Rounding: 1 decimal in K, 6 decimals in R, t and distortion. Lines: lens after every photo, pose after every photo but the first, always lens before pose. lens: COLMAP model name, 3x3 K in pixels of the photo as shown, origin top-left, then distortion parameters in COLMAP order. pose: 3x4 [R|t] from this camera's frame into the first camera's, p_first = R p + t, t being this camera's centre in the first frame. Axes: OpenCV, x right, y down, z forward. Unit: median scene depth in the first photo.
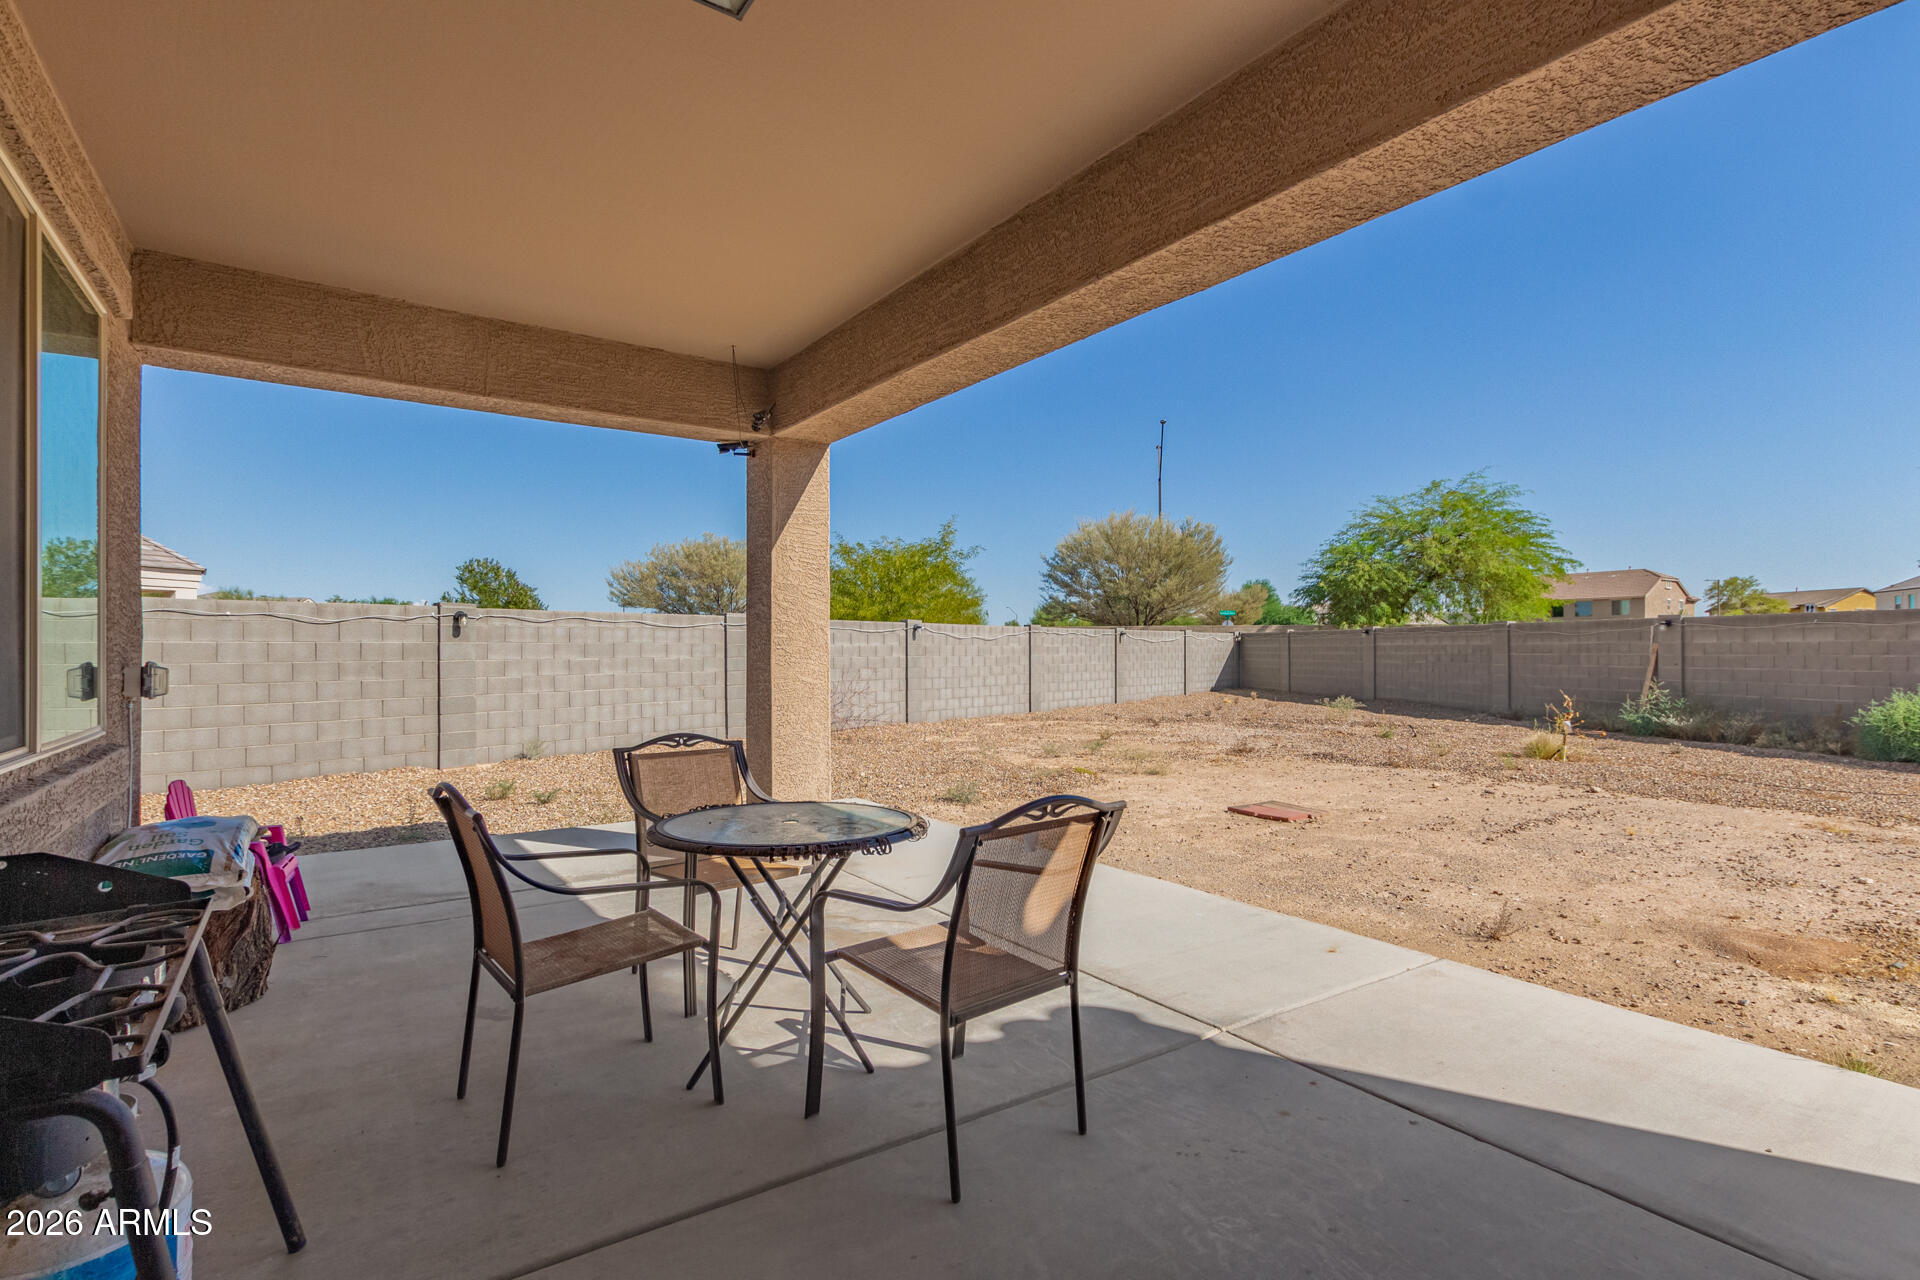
lens RADIAL K [[904.3, 0, 951.2], [0, 904.3, 641.1], [0, 0, 1]] dist [0.003595, -0.002573]
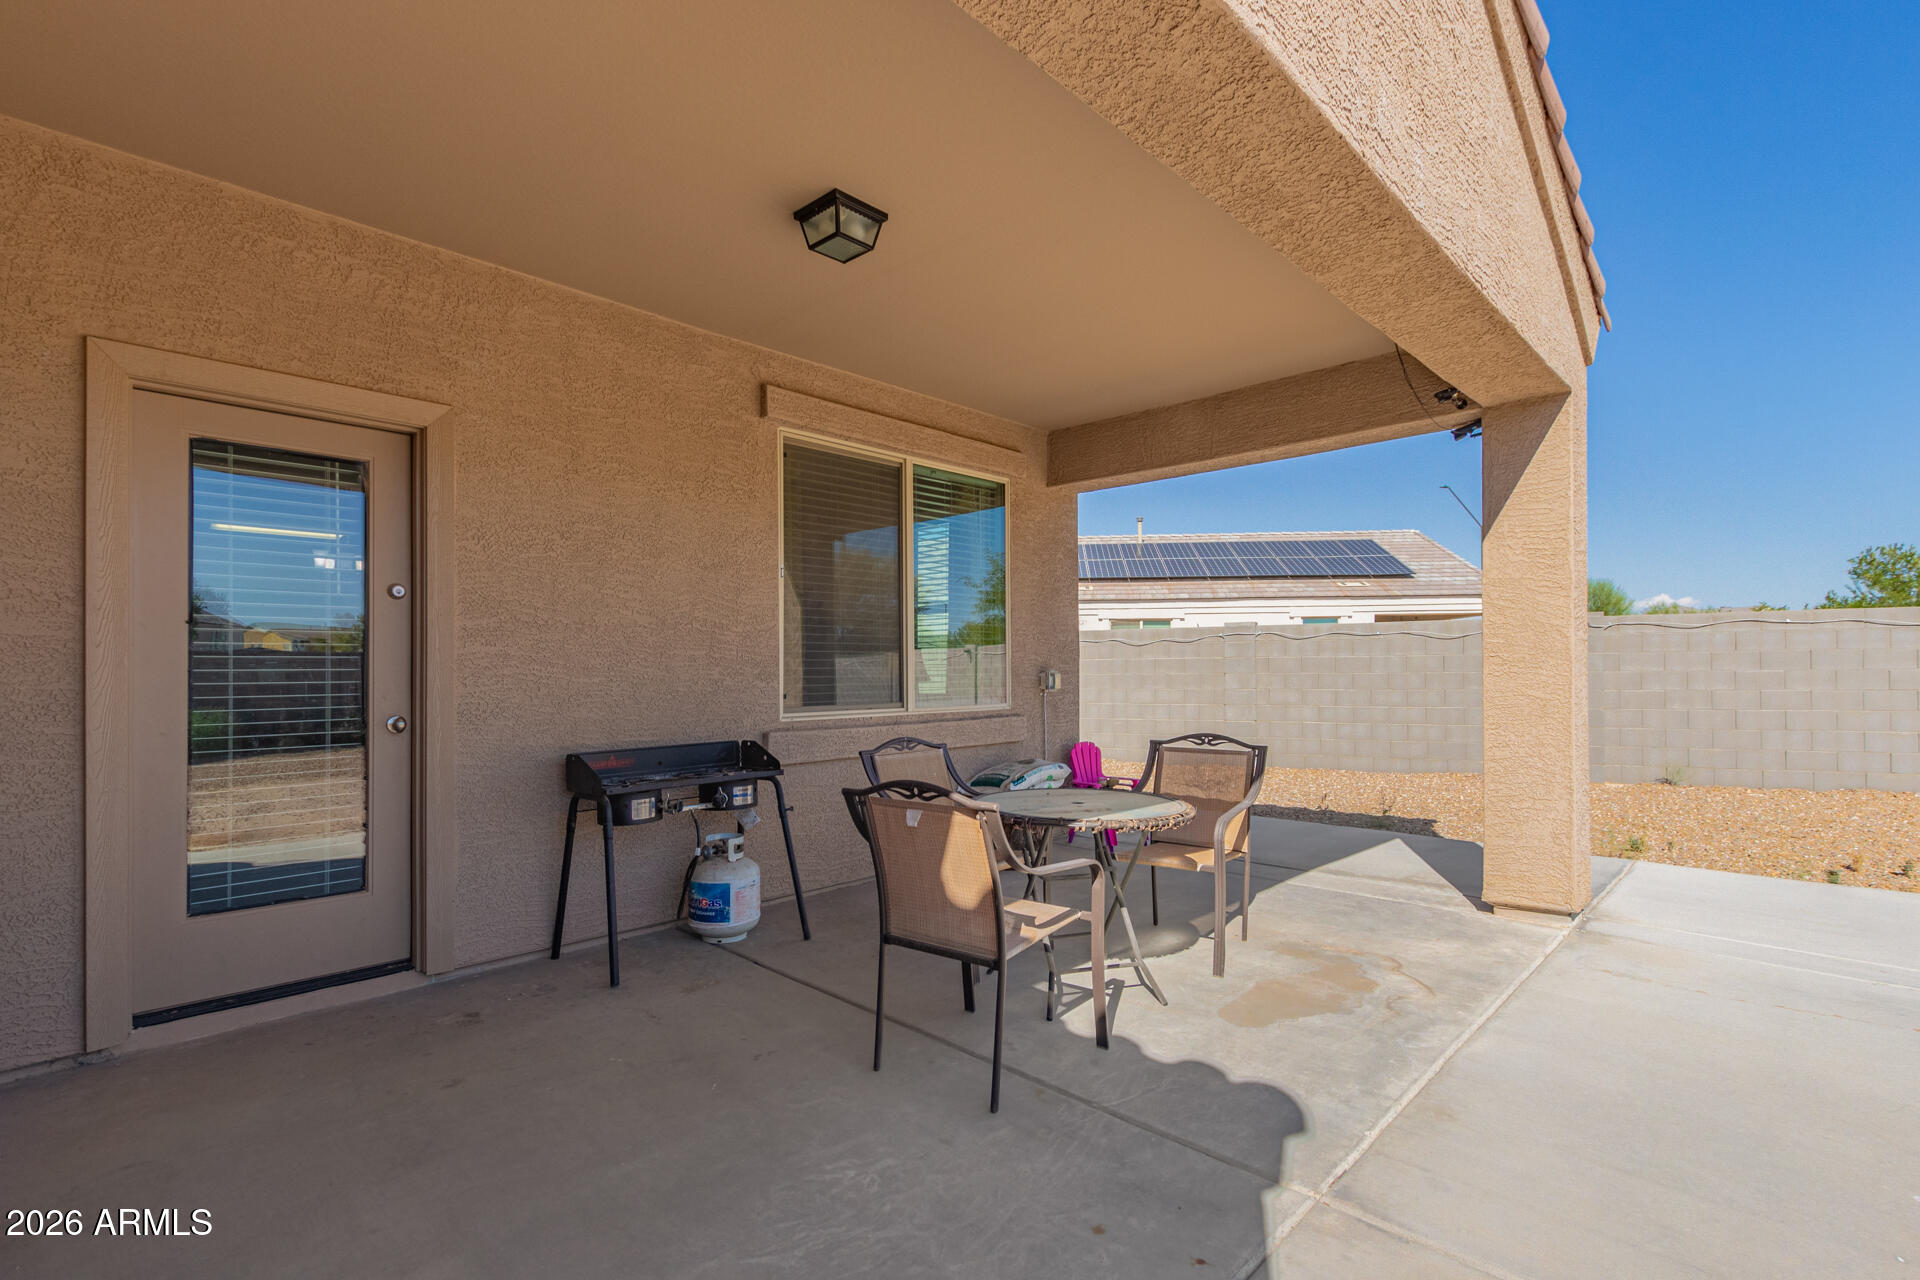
lens RADIAL K [[904.3, 0, 983.4], [0, 904.3, 668.5], [0, 0, 1]] dist [0.003595, -0.002573]
pose [[0.214451, 0.001253, -0.976734, 0.183373], [0.014517, 0.999885, 0.004470, 0.002867], [0.976627, -0.015138, 0.214409, 0.119099]]
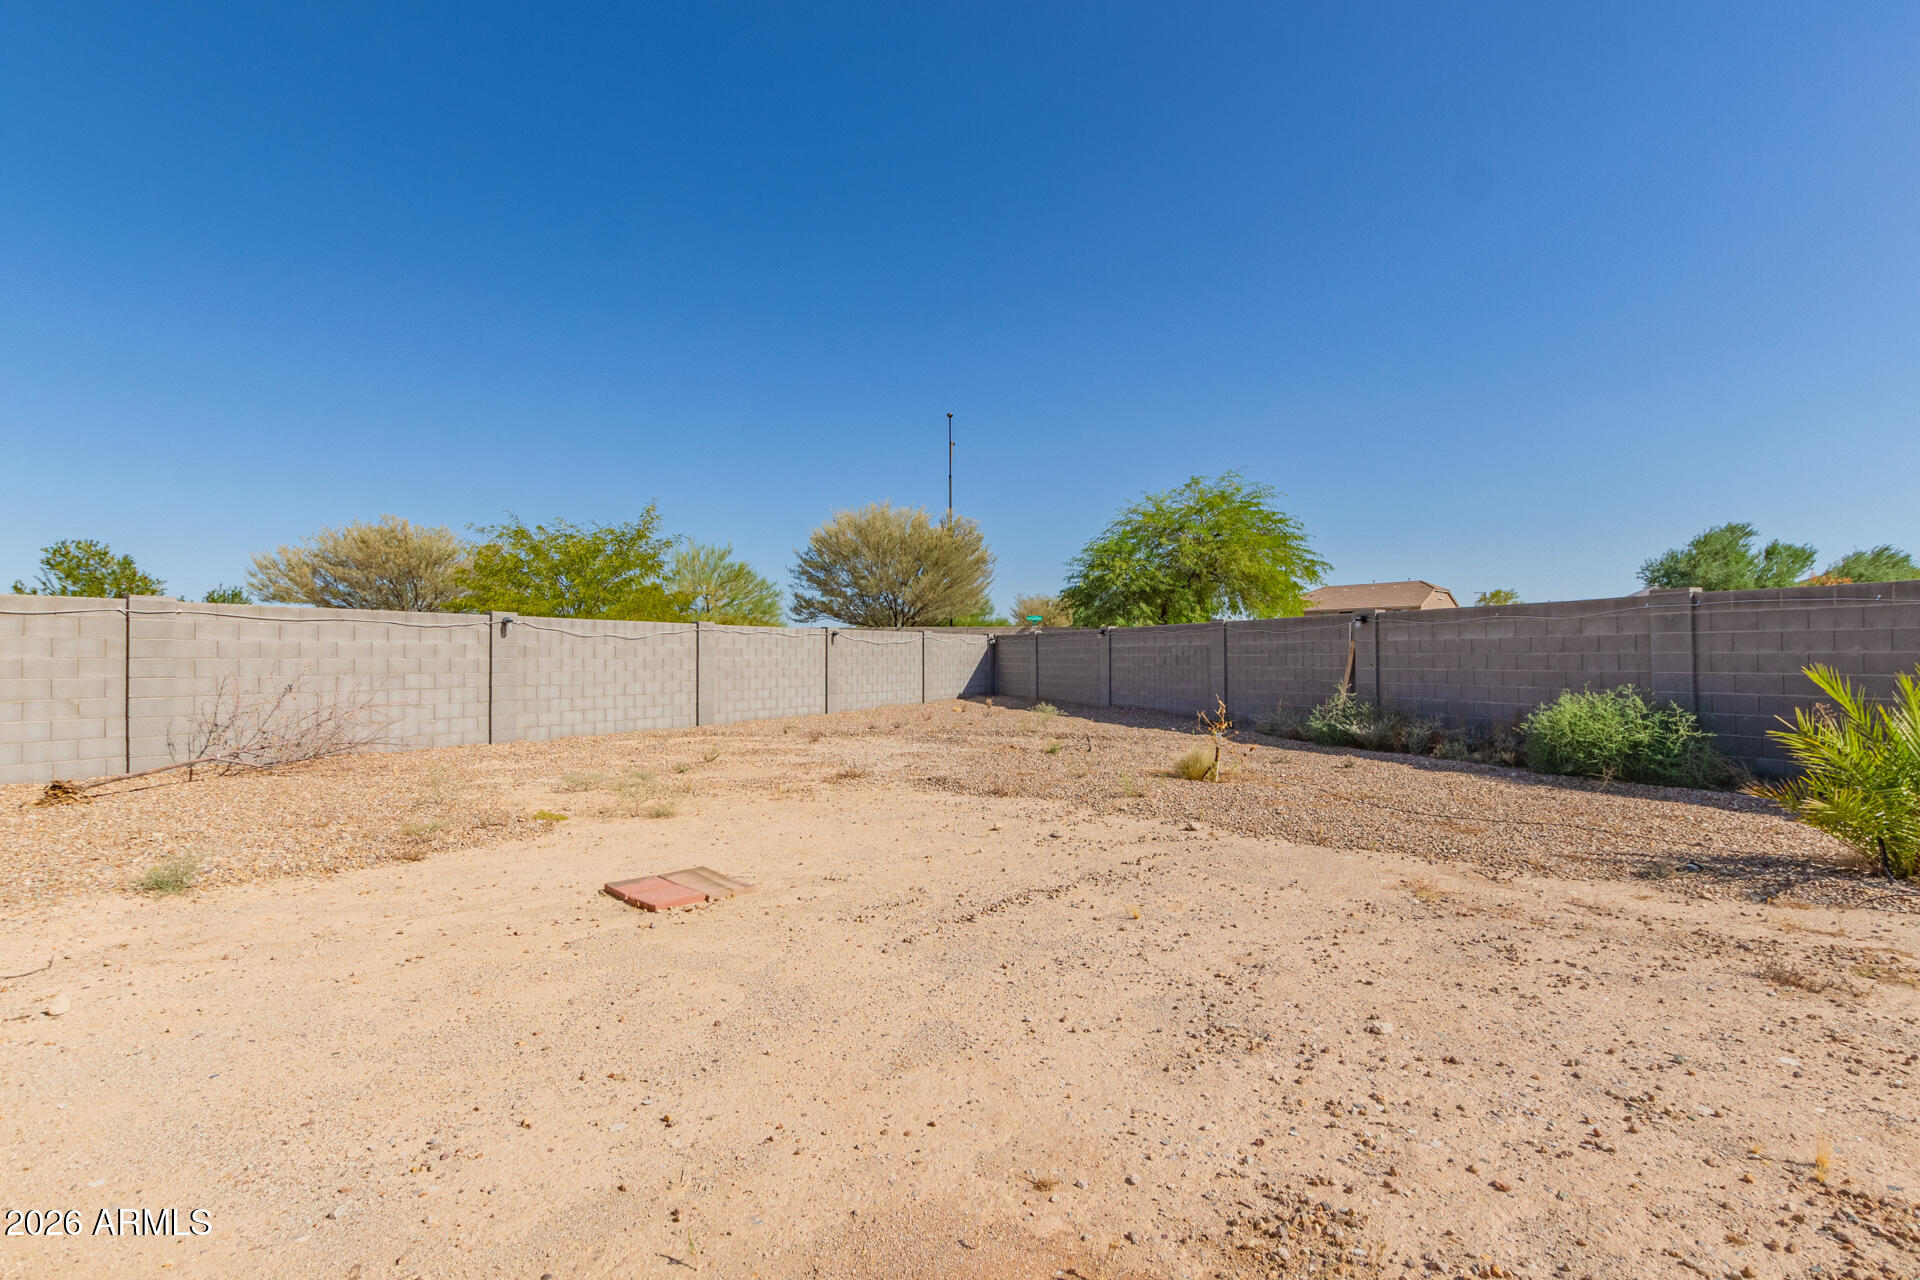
lens RADIAL K [[904.3, 0, 957.7], [0, 904.3, 639.7], [0, 0, 1]] dist [0.003595, -0.002573]
pose [[0.986061, 0.001816, 0.166374, 0.240968], [-0.000143, 0.999949, -0.010070, 0.009565], [-0.166384, 0.009906, 0.986011, 0.177232]]
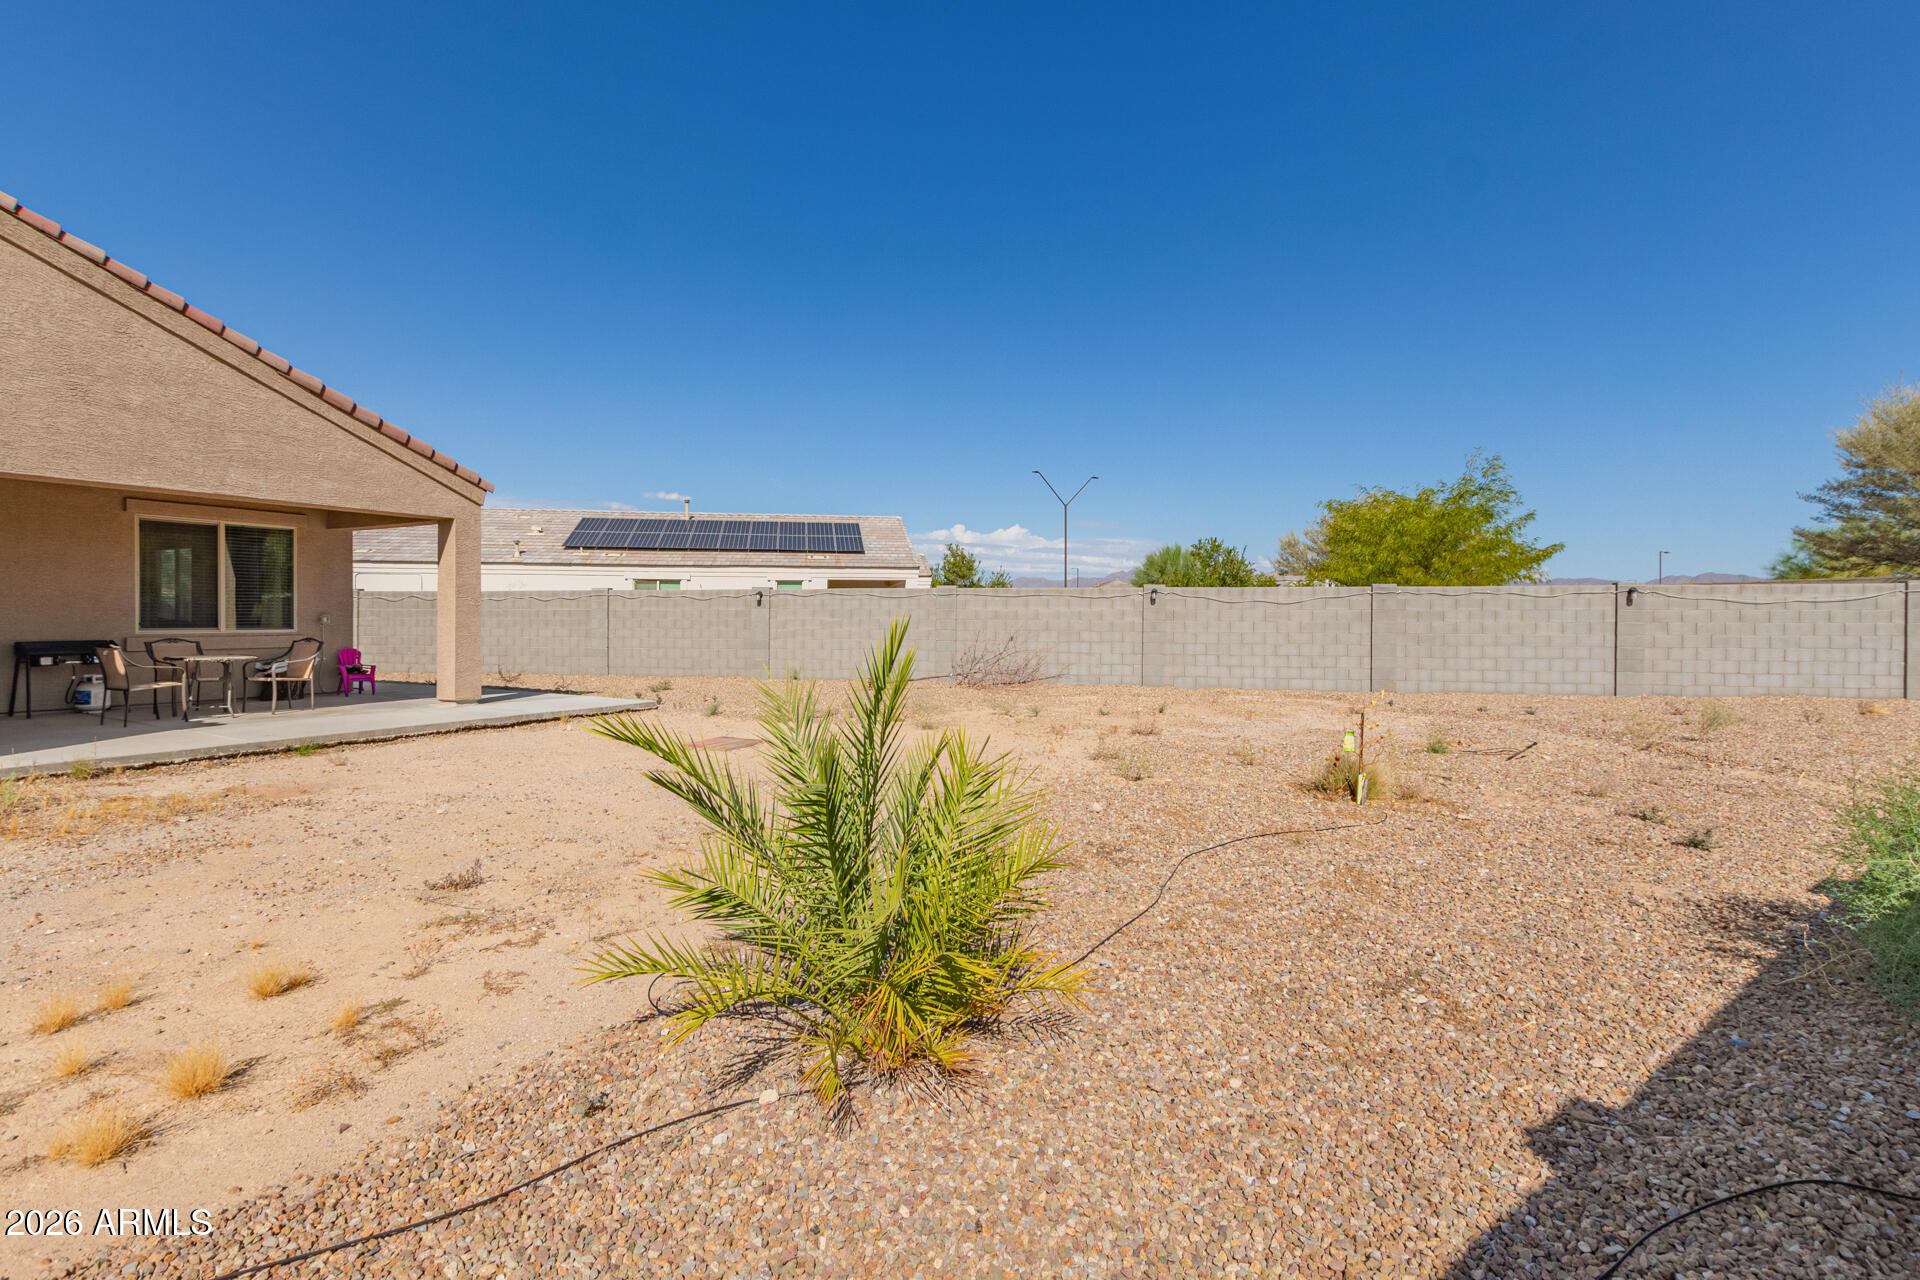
lens RADIAL K [[904.3, 0, 961.8], [0, 904.3, 628.6], [0, 0, 1]] dist [0.003595, -0.002573]
pose [[0.443062, 0.014071, -0.896381, 0.853175], [0.005122, 0.999821, 0.018226, 0.006514], [0.896476, -0.012667, 0.442910, 0.401406]]
